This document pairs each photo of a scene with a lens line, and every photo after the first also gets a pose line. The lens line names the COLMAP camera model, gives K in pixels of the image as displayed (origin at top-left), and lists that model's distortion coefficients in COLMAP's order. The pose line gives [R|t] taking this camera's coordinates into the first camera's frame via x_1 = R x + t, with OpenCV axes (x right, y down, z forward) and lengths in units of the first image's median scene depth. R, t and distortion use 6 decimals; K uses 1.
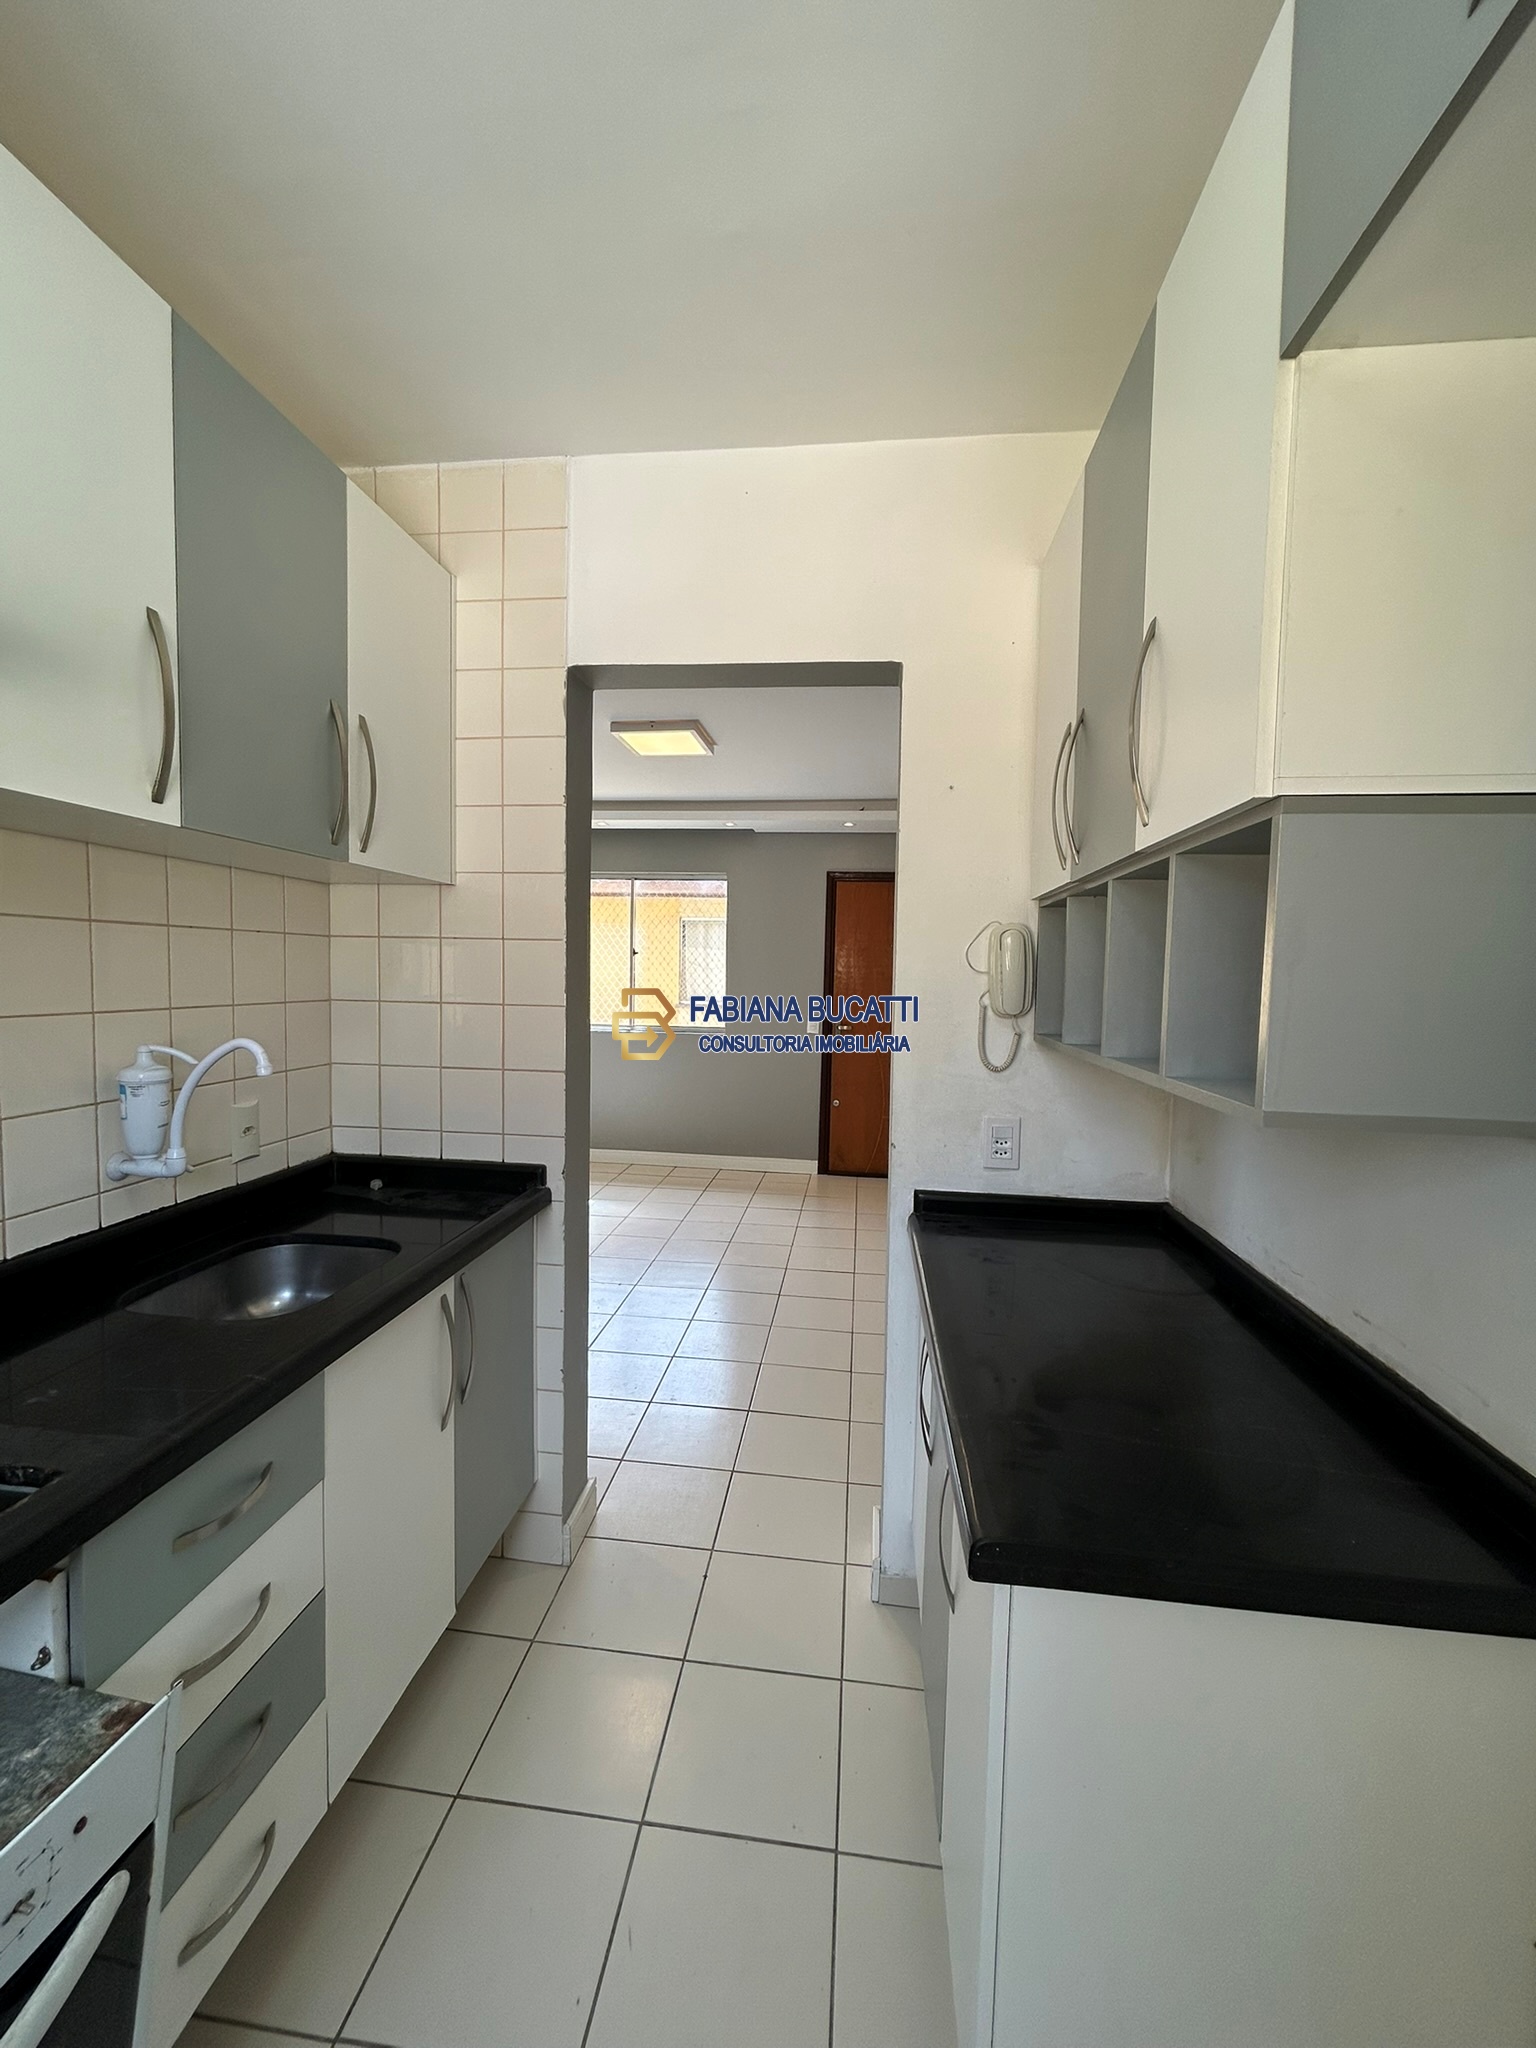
lens RADIAL K [[829.6, 0, 758.9], [0, 829.6, 1019.2], [0, 0, 1]] dist [0.001460, -0.000884]
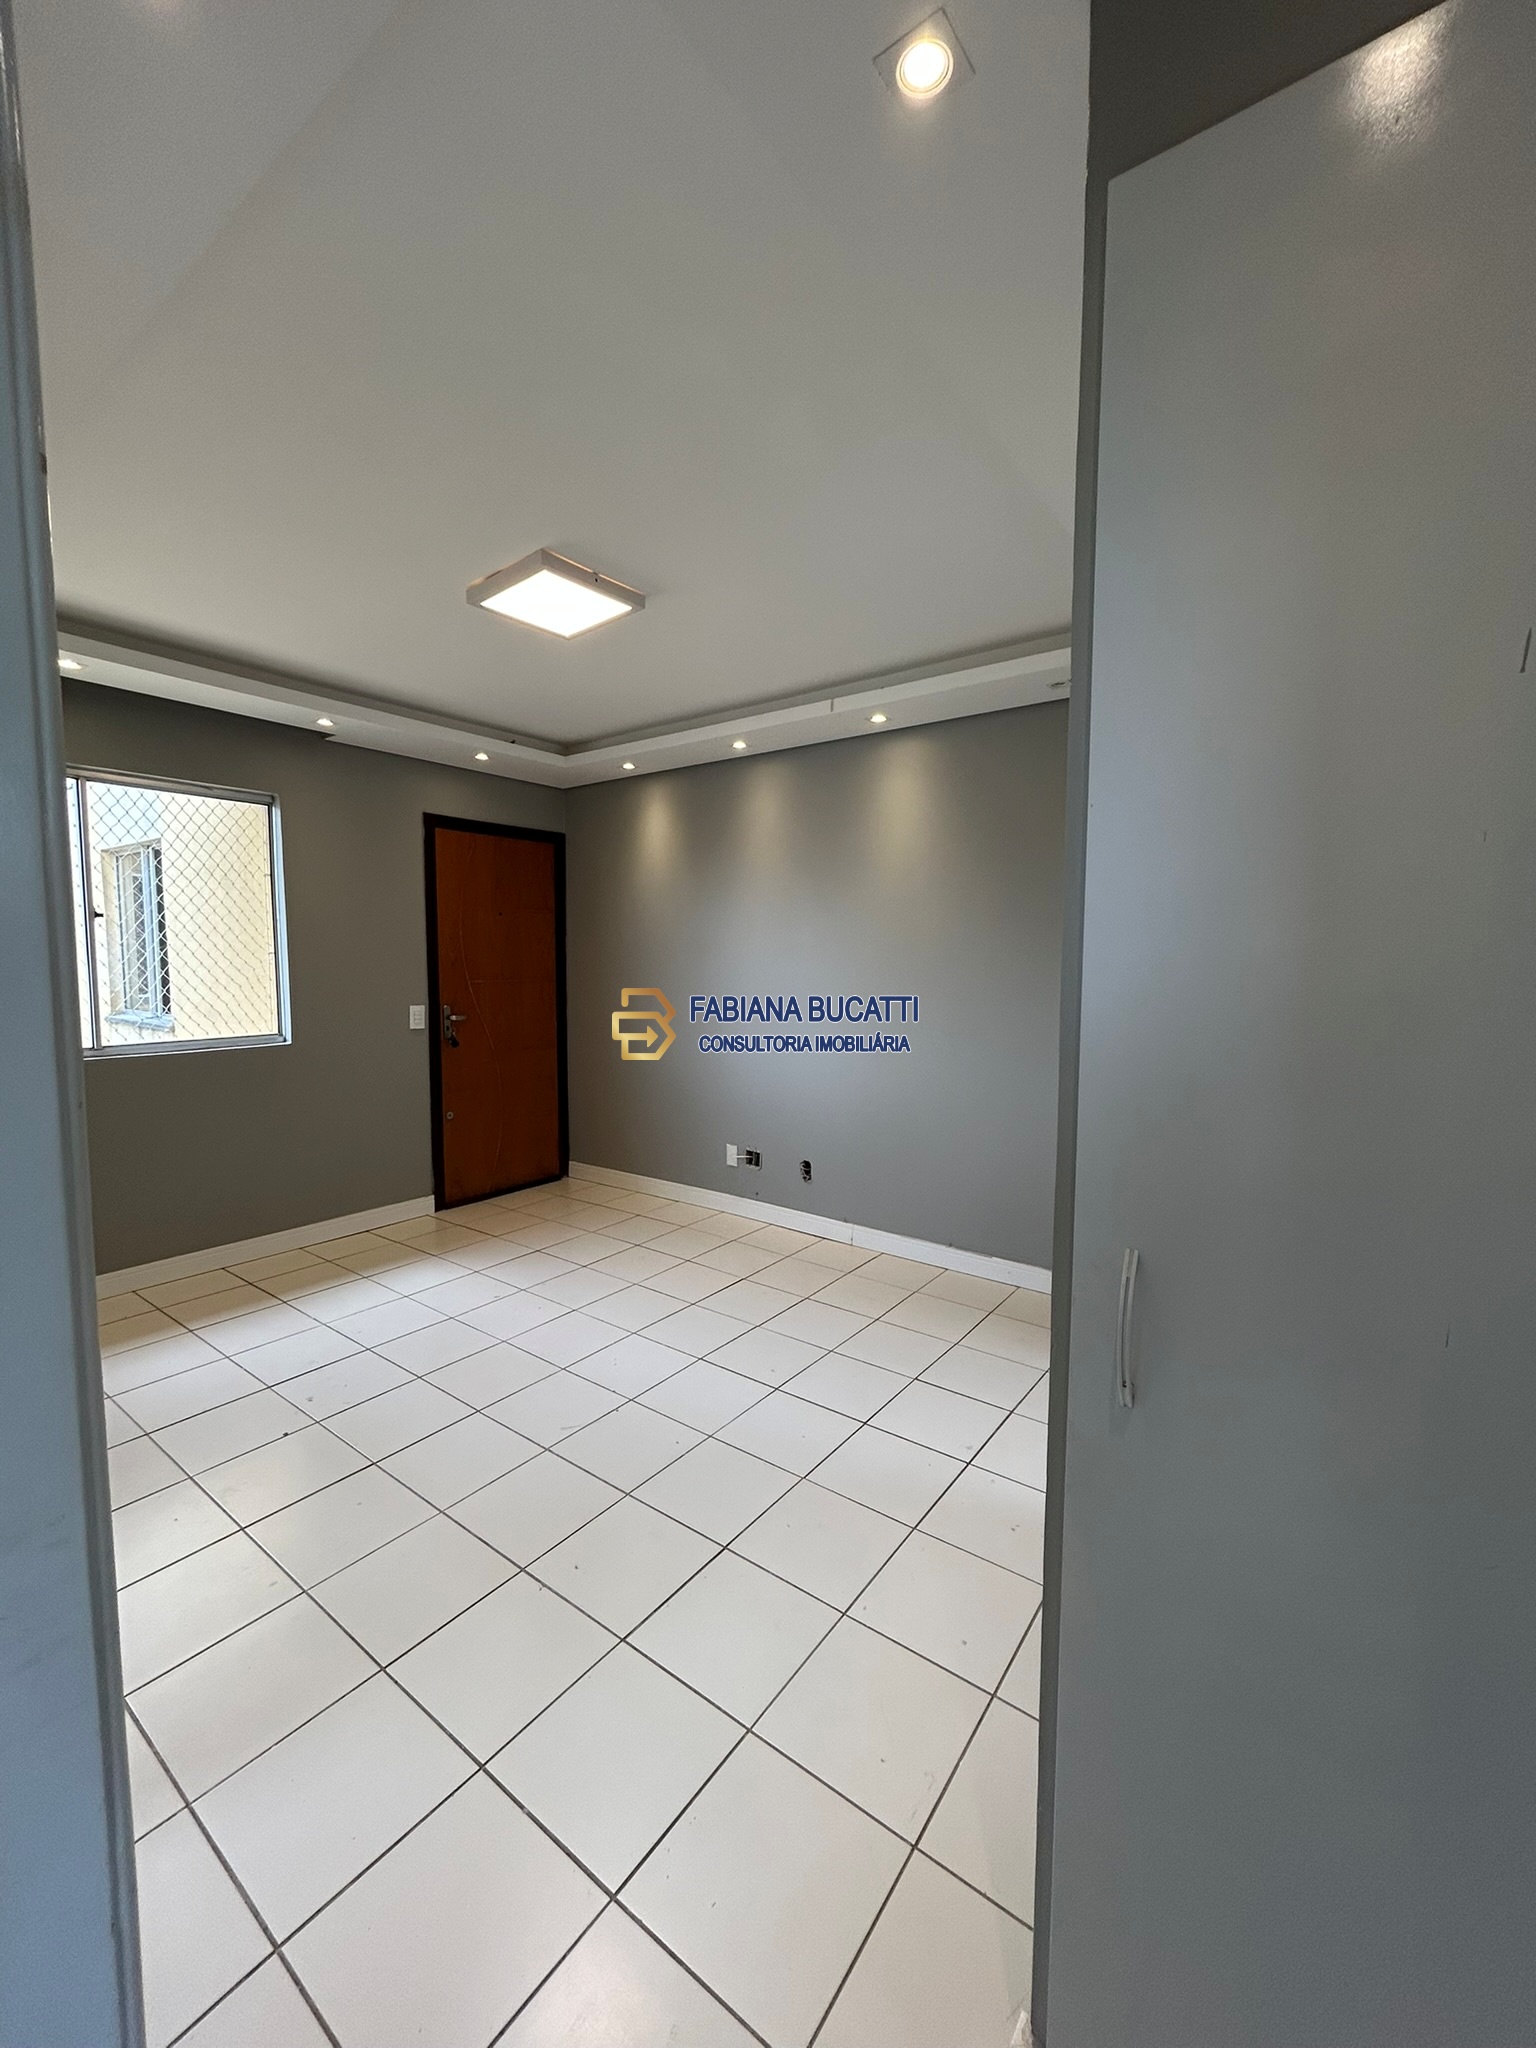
lens RADIAL K [[829.6, 0, 768.5], [0, 829.6, 1021.5], [0, 0, 1]] dist [0.001460, -0.000884]
pose [[0.501663, -0.088816, 0.860492, -0.416468], [0.050210, 0.996028, 0.073533, -0.028825], [-0.863605, 0.006317, 0.504130, 0.348371]]
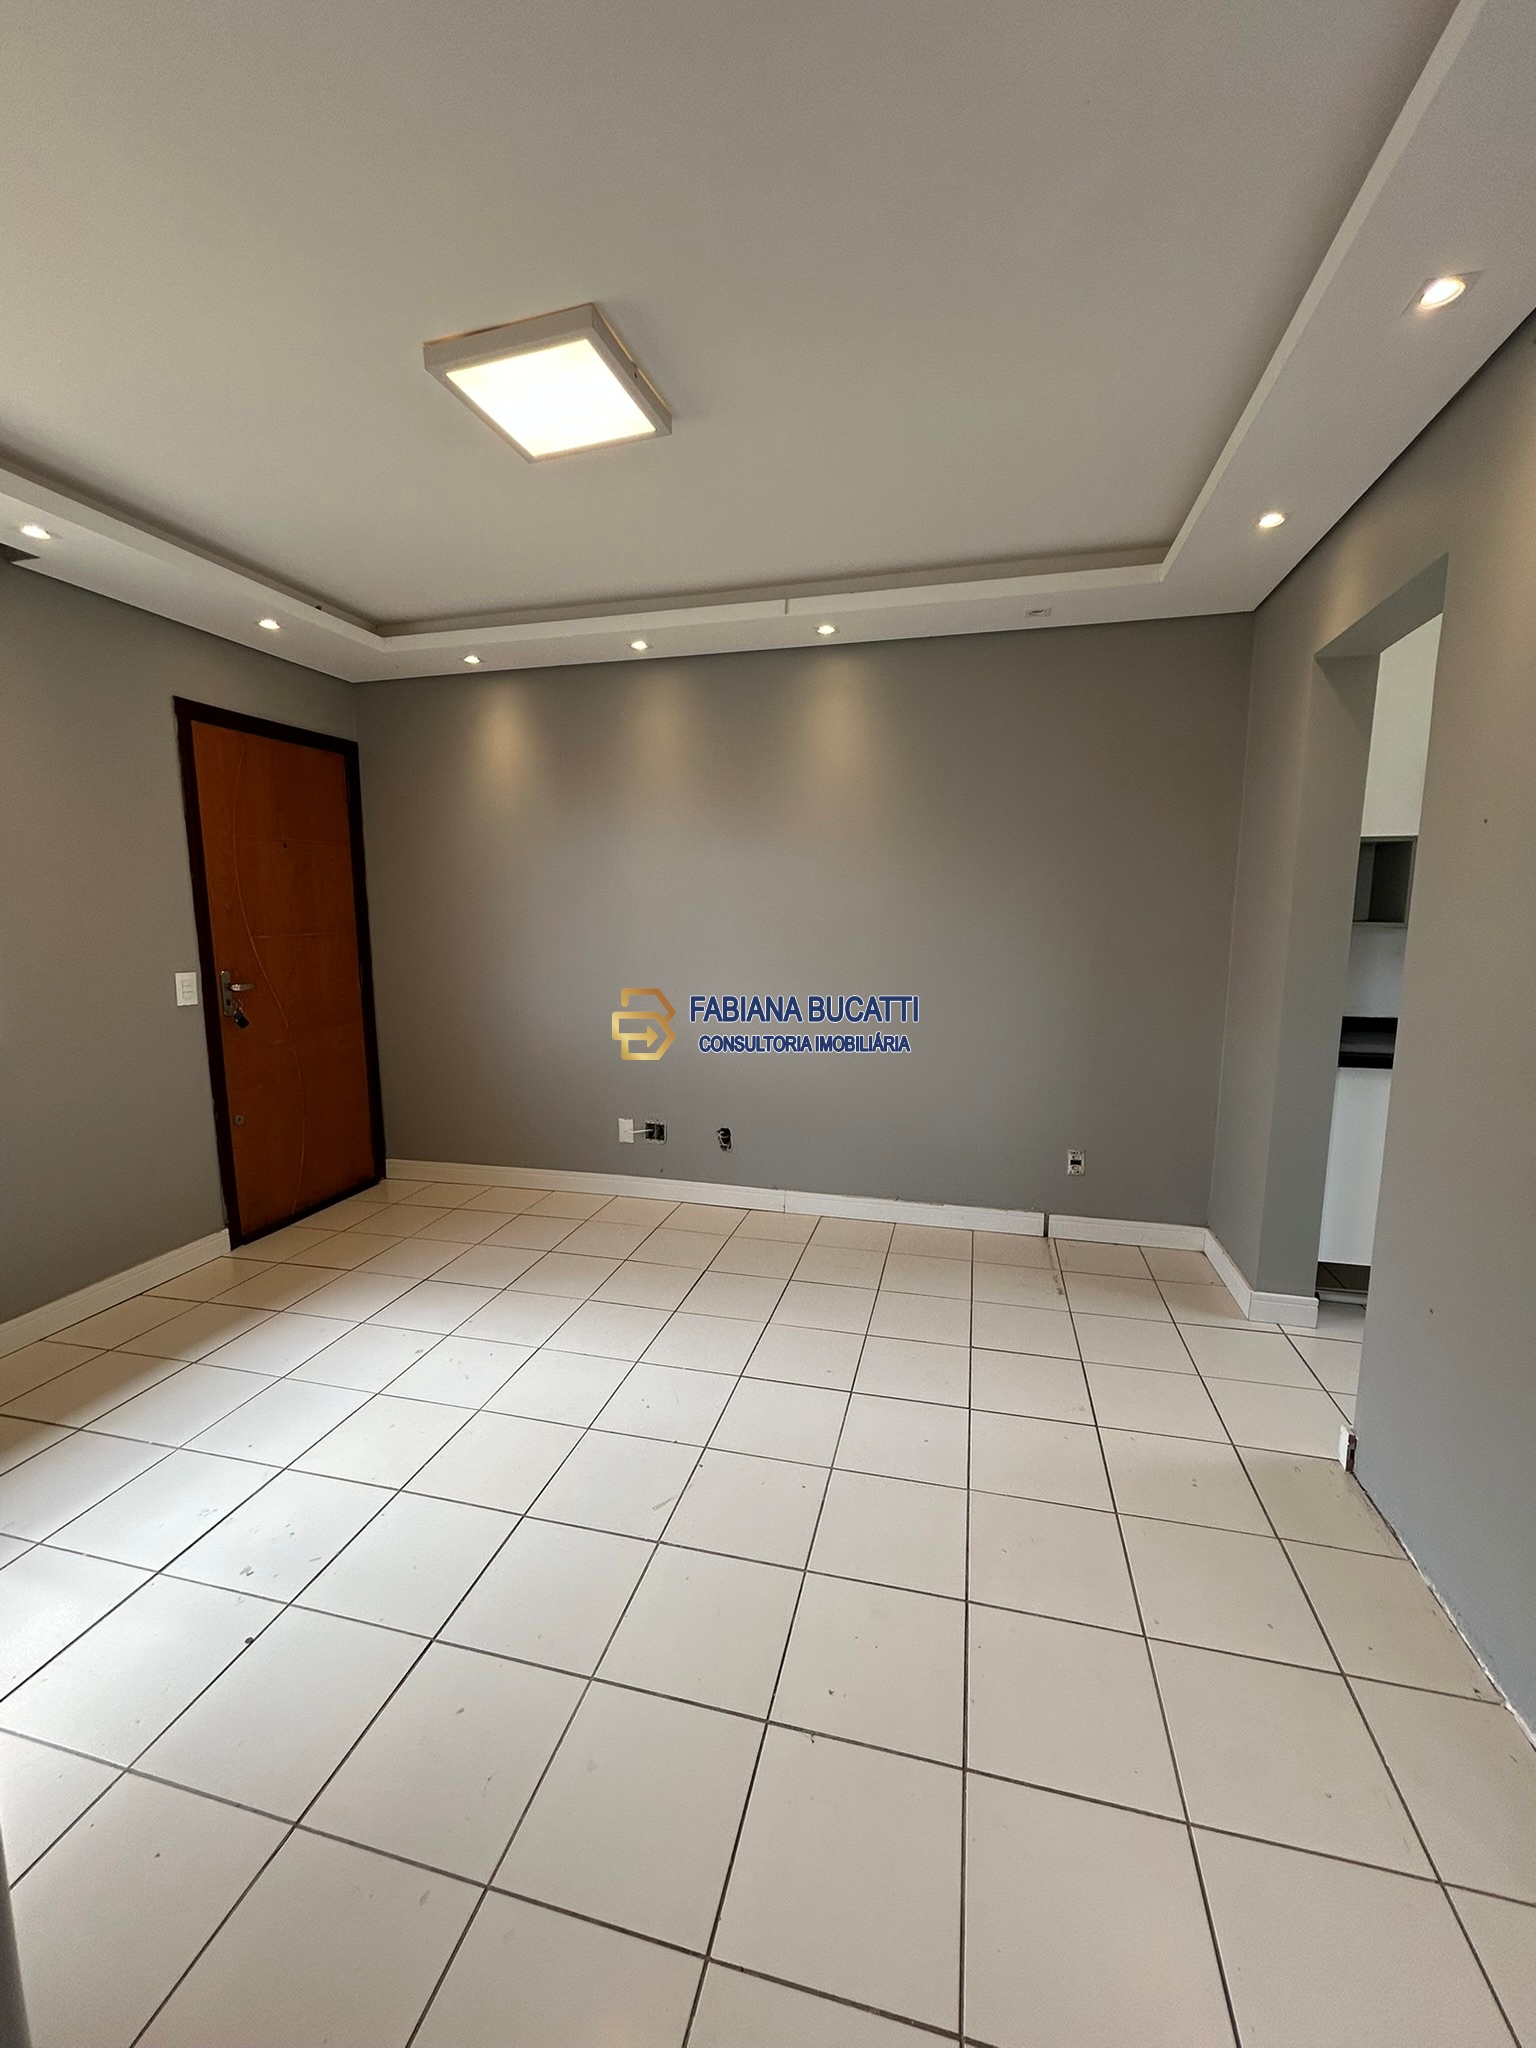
lens RADIAL K [[829.6, 0, 769.8], [0, 829.6, 1021.3], [0, 0, 1]] dist [0.001460, -0.000884]
pose [[0.130249, -0.162647, 0.978050, -0.408716], [0.054743, 0.986128, 0.156700, -0.036112], [-0.989969, 0.033132, 0.137346, 0.552639]]
